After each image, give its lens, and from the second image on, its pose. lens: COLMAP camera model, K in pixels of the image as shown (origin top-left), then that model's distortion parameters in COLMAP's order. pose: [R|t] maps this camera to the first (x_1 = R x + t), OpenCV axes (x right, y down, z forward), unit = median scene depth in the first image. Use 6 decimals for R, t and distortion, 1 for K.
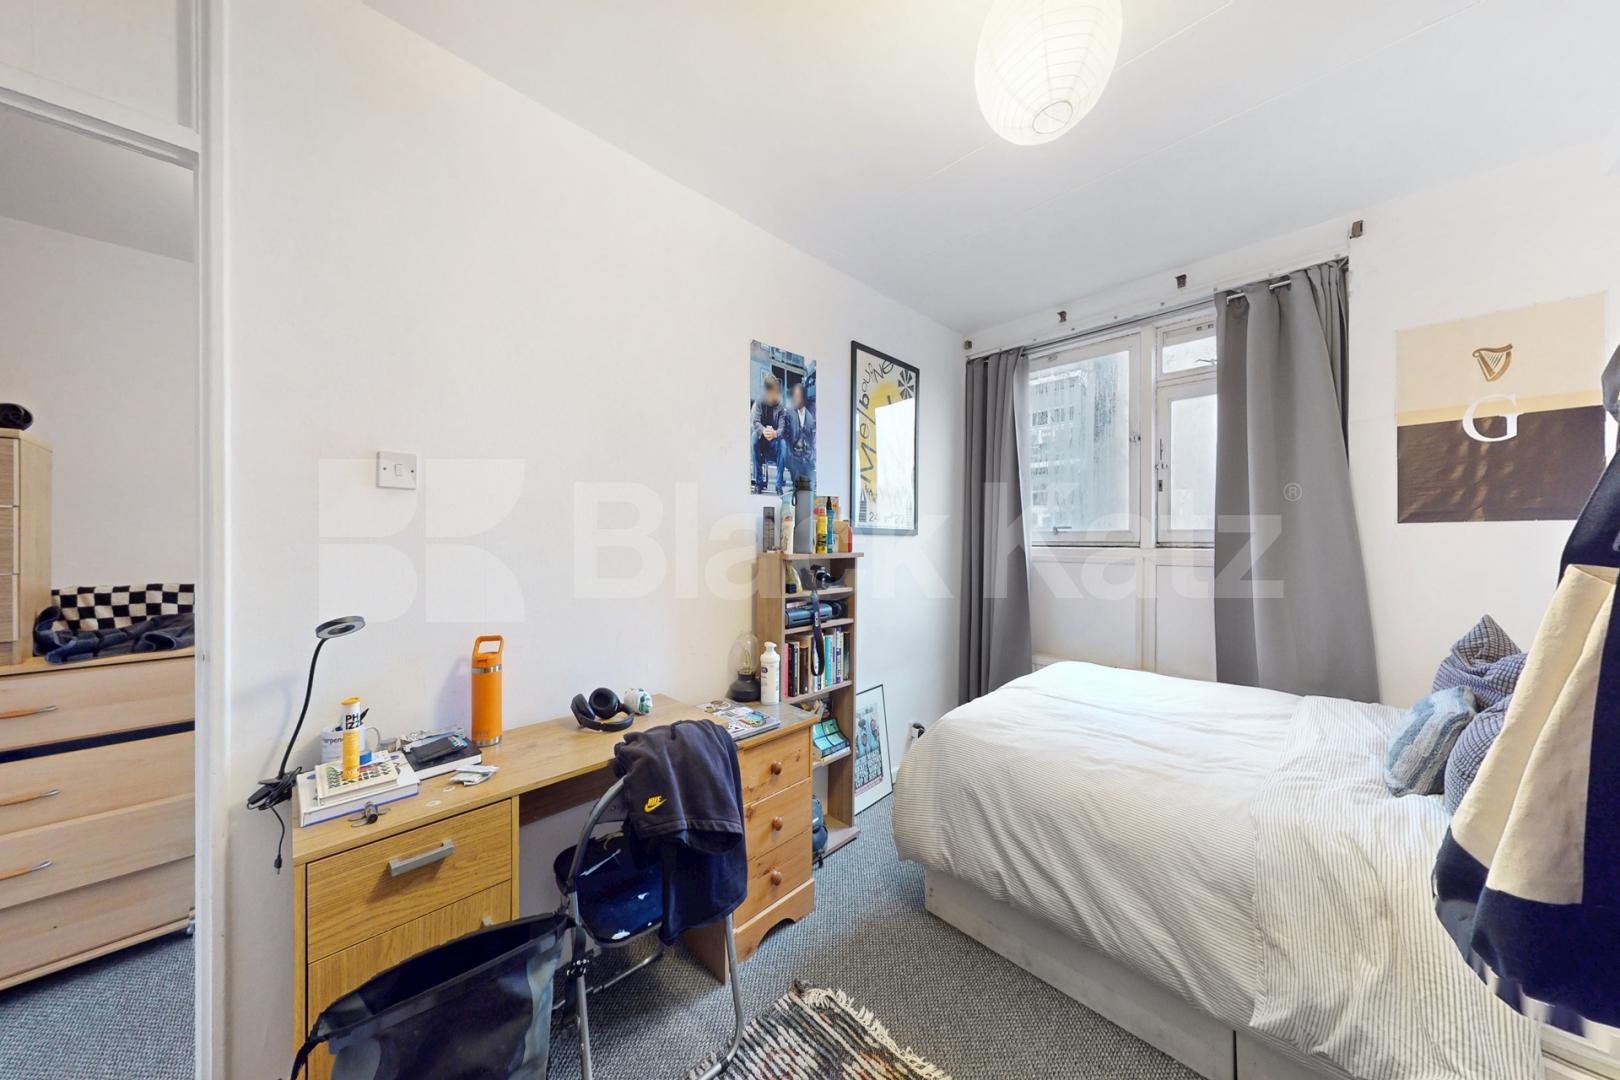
lens RADIAL K [[513.5, 0, 810.0], [0, 513.5, 540.0], [0, 0, 1]] dist [0.000227, 0.000025]
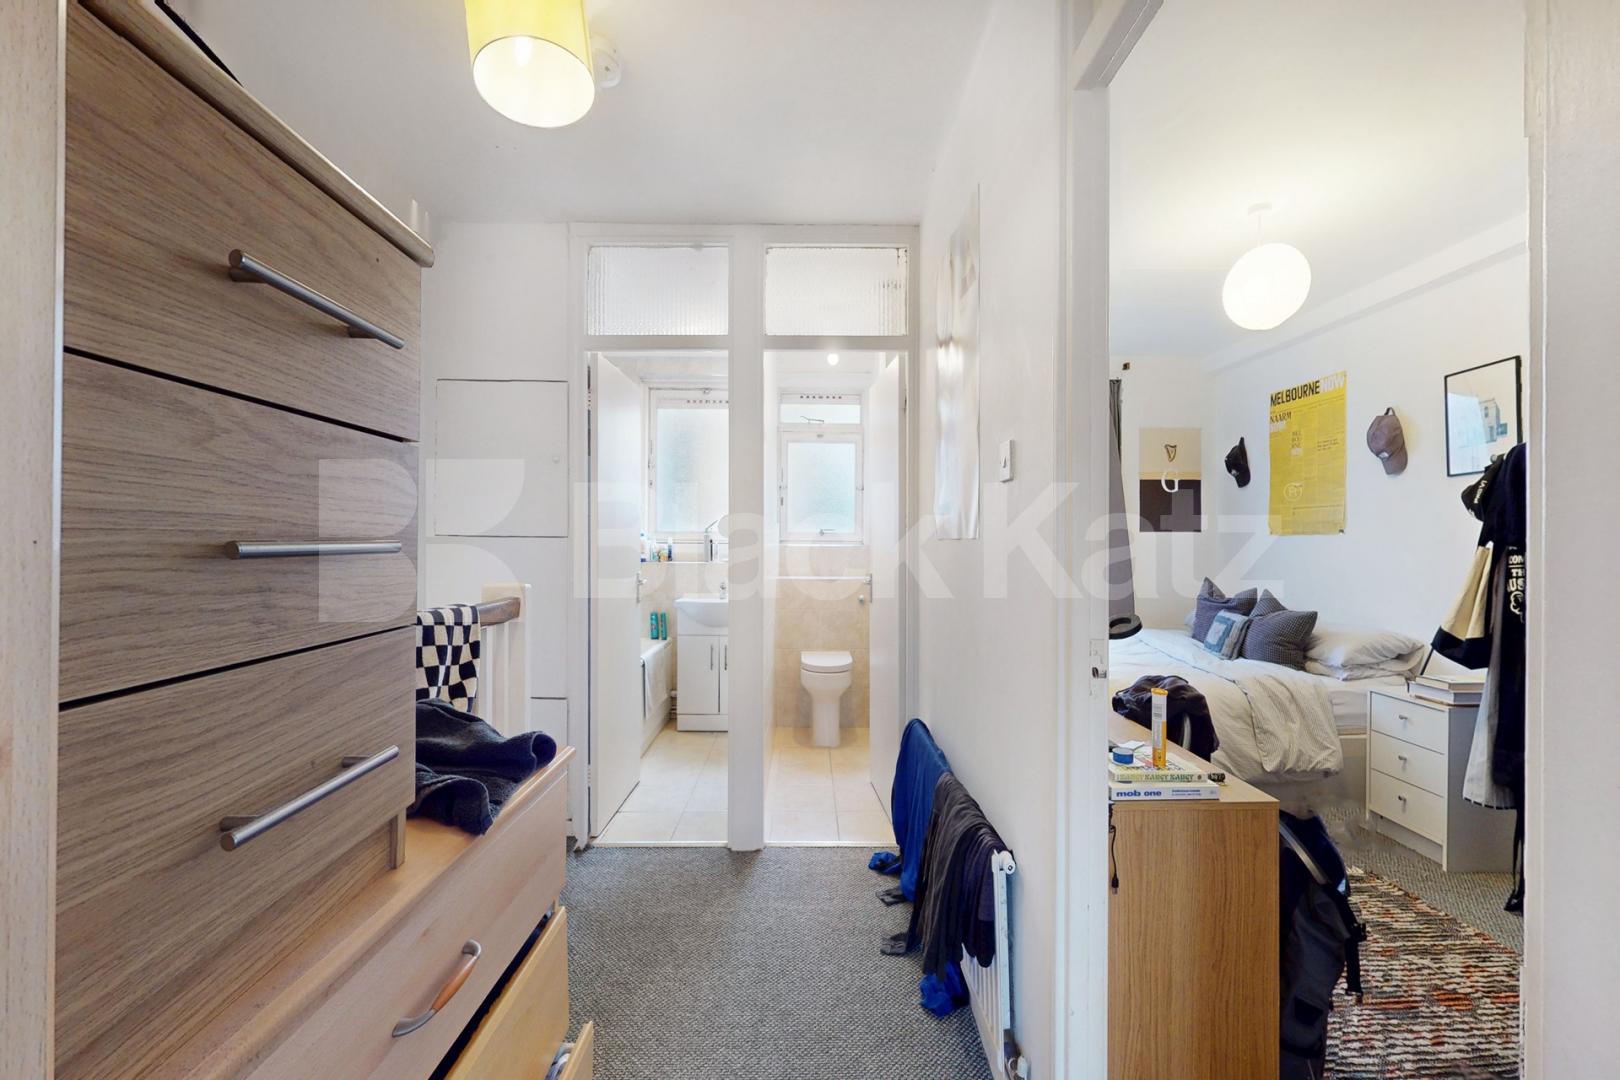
lens RADIAL K [[591.1, 0, 812.9], [0, 591.1, 544.9], [0, 0, 1]] dist [-0.000290, 0.000045]
pose [[0.700766, -0.000680, 0.713390, -1.150996], [-0.000148, 0.999999, 0.001098, 0.009834], [-0.713391, -0.000876, 0.700766, 0.339469]]
